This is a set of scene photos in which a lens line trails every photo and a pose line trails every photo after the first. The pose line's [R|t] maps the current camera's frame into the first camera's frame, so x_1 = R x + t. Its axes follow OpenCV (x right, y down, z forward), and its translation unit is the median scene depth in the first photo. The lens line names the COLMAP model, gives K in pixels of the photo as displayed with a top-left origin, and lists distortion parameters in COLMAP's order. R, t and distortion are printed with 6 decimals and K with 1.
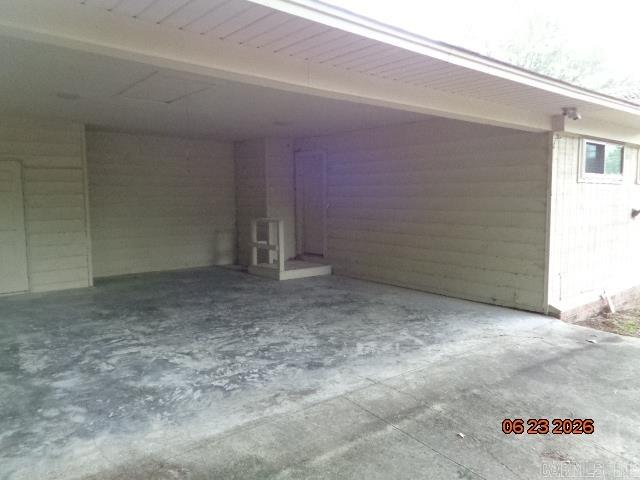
lens RADIAL K [[486.5, 0, 322.4], [0, 486.5, 239.2], [0, 0, 1]] dist [0.008161, 0.014061]
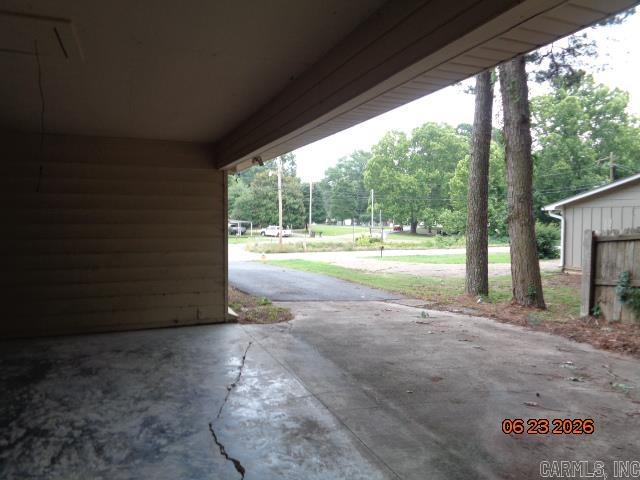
lens RADIAL K [[486.5, 0, 322.4], [0, 486.5, 239.2], [0, 0, 1]] dist [0.008161, 0.014061]
pose [[0.290601, -0.039698, 0.956021, -0.723008], [0.078925, 0.996729, 0.017398, -0.060693], [-0.953584, 0.070398, 0.292783, 0.491573]]
